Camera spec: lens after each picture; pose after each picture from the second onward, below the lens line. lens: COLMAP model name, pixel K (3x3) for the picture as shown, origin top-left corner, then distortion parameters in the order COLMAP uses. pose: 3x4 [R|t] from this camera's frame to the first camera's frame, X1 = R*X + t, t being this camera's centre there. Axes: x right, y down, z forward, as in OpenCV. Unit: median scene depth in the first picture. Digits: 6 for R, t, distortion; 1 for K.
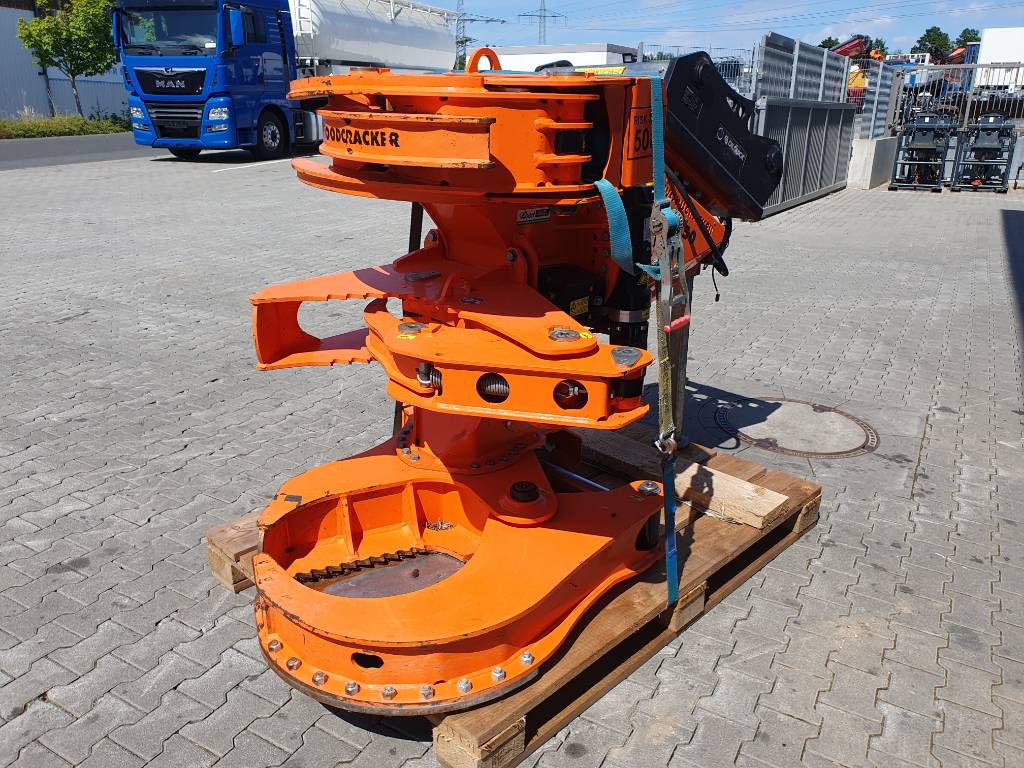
lens RADIAL K [[801.6, 0, 507.6], [0, 801.6, 378.6], [0, 0, 1]] dist [0.017936, -0.004005]
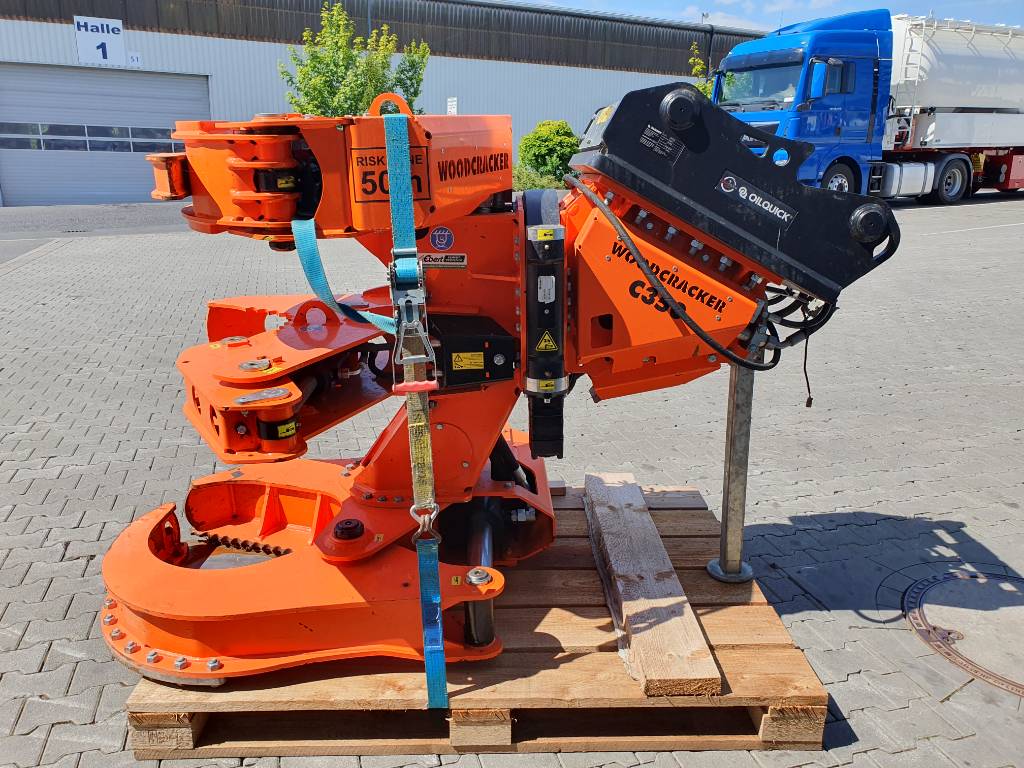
lens RADIAL K [[805.7, 0, 503.3], [0, 805.7, 383.7], [0, 0, 1]] dist [0.009536, 0.017809]
pose [[0.716936, 0.189022, -0.671025, 0.744006], [-0.226326, 0.973512, 0.032419, -0.103009], [0.659379, 0.128628, 0.740726, 0.336482]]
